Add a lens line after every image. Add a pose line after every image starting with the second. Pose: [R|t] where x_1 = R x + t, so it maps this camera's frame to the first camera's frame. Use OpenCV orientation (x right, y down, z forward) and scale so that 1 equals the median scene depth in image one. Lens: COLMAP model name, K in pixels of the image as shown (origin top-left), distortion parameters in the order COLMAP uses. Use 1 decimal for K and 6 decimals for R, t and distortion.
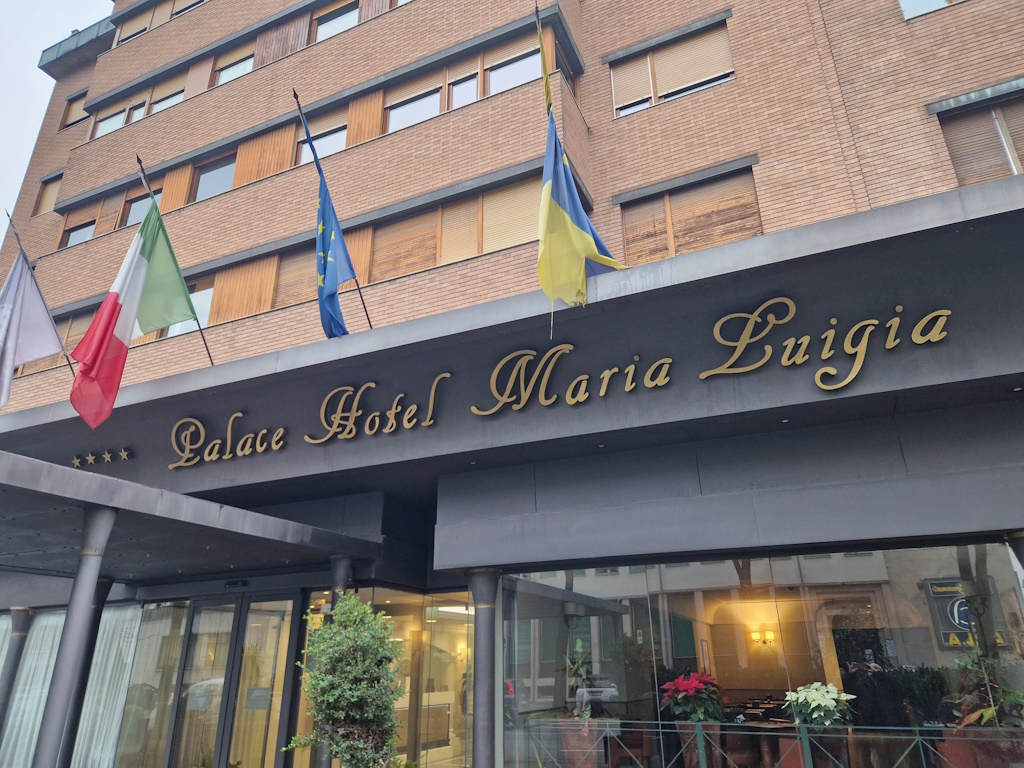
lens RADIAL K [[702.4, 0, 516.2], [0, 702.4, 387.9], [0, 0, 1]] dist [0.007019, -0.012220]
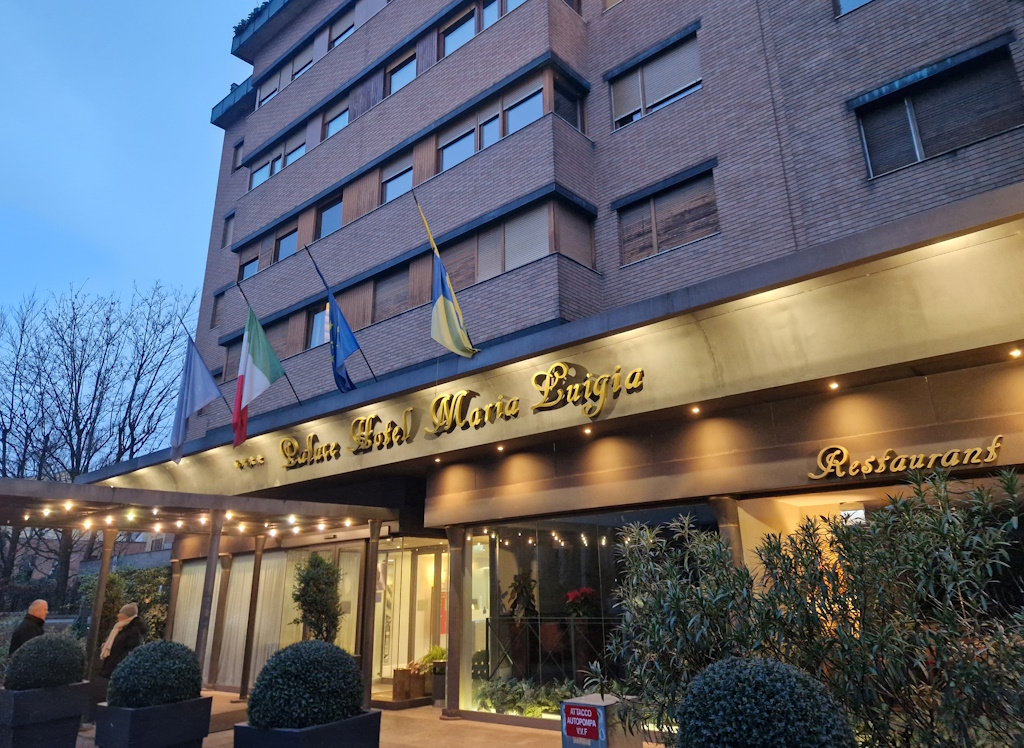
lens RADIAL K [[704.5, 0, 509.0], [0, 704.5, 370.9], [0, 0, 1]] dist [-0.006155, -0.000995]
pose [[0.958684, -0.091630, -0.269313, 0.281256], [0.113807, 0.991181, 0.067887, -0.093517], [0.260717, -0.095732, 0.960657, -0.247892]]
